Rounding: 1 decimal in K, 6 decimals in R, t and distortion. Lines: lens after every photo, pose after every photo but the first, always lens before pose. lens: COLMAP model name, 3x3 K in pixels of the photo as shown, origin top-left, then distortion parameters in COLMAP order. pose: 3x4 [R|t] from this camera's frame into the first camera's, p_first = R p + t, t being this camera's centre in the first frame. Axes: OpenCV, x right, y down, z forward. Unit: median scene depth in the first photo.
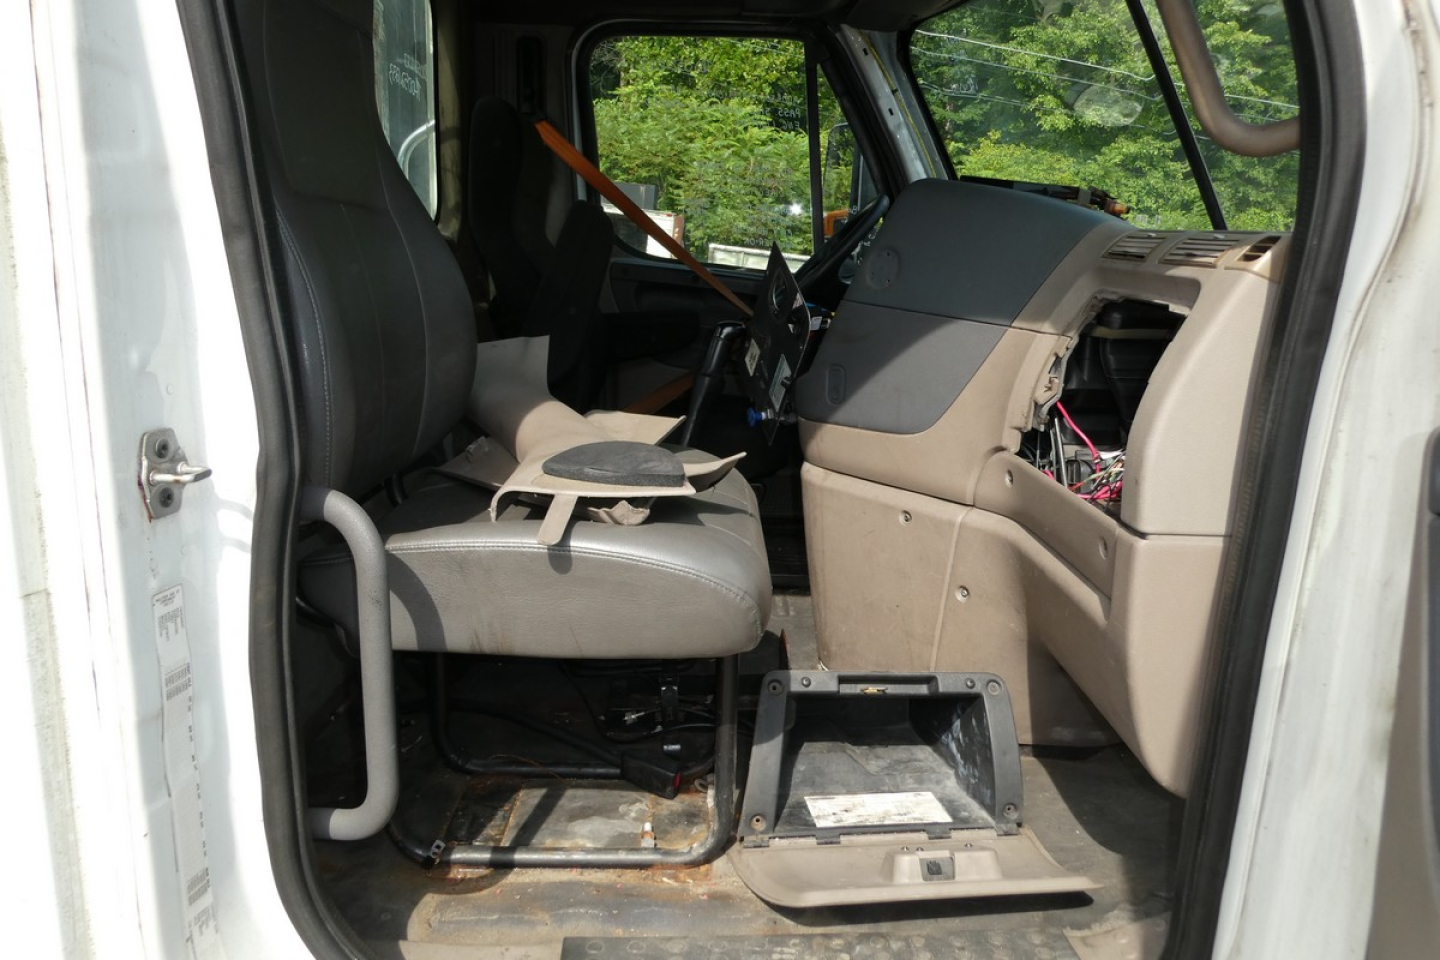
lens RADIAL K [[1018.4, 0, 717.8], [0, 1018.4, 471.6], [0, 0, 1]] dist [0.003630, 0.001269]
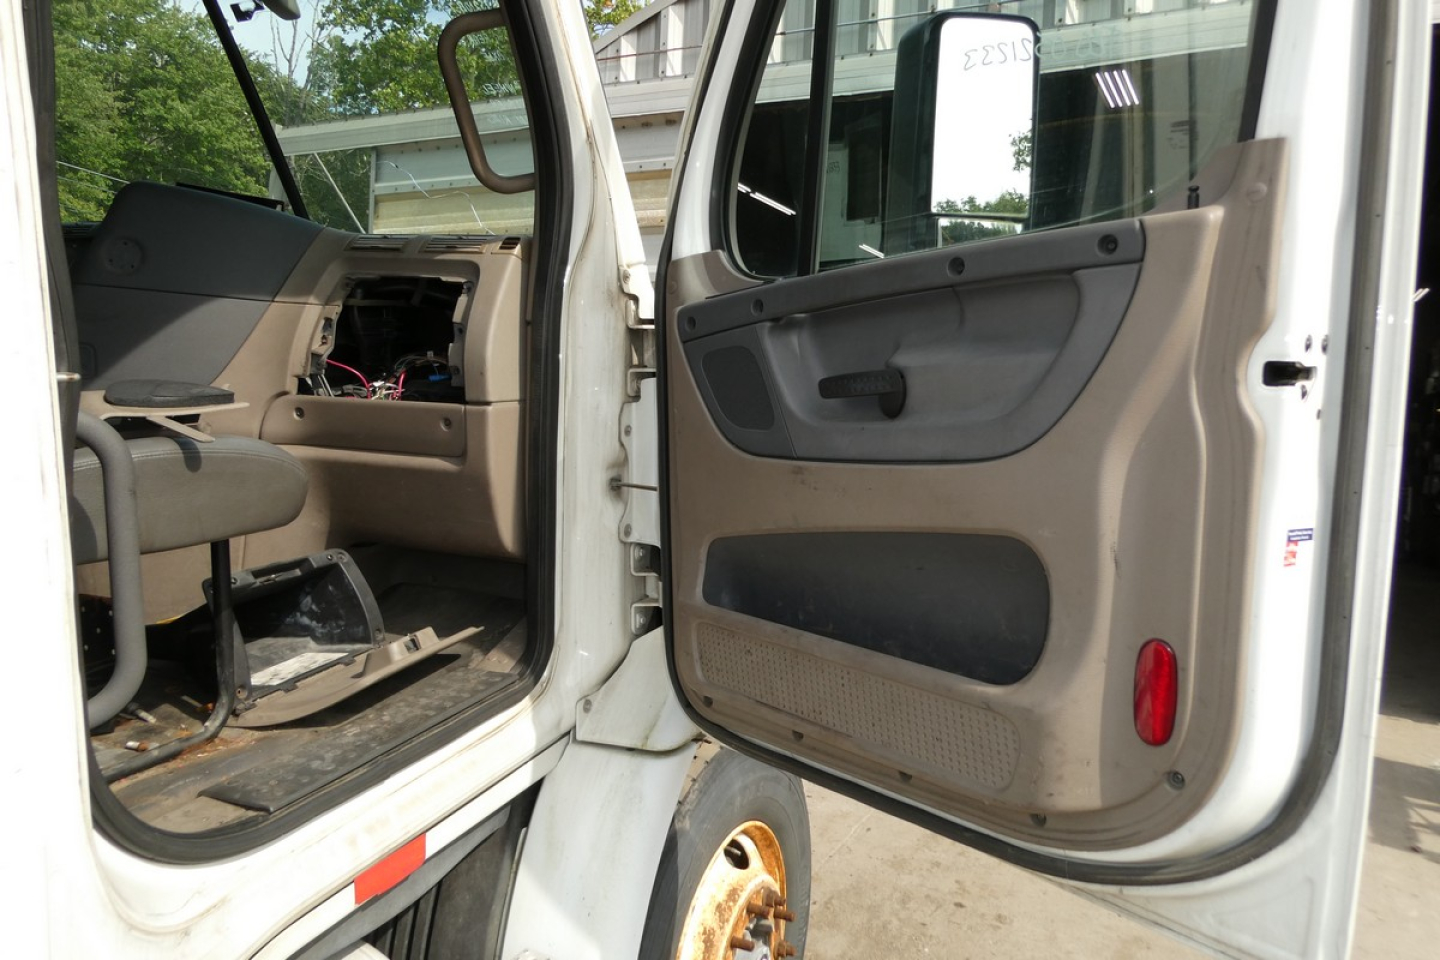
lens RADIAL K [[1018.4, 0, 714.7], [0, 1018.4, 482.4], [0, 0, 1]] dist [0.003630, 0.001269]
pose [[0.443691, -0.146306, 0.884157, -0.715184], [0.173862, 0.981892, 0.075231, 0.096218], [-0.879153, 0.120341, 0.461094, -0.094743]]
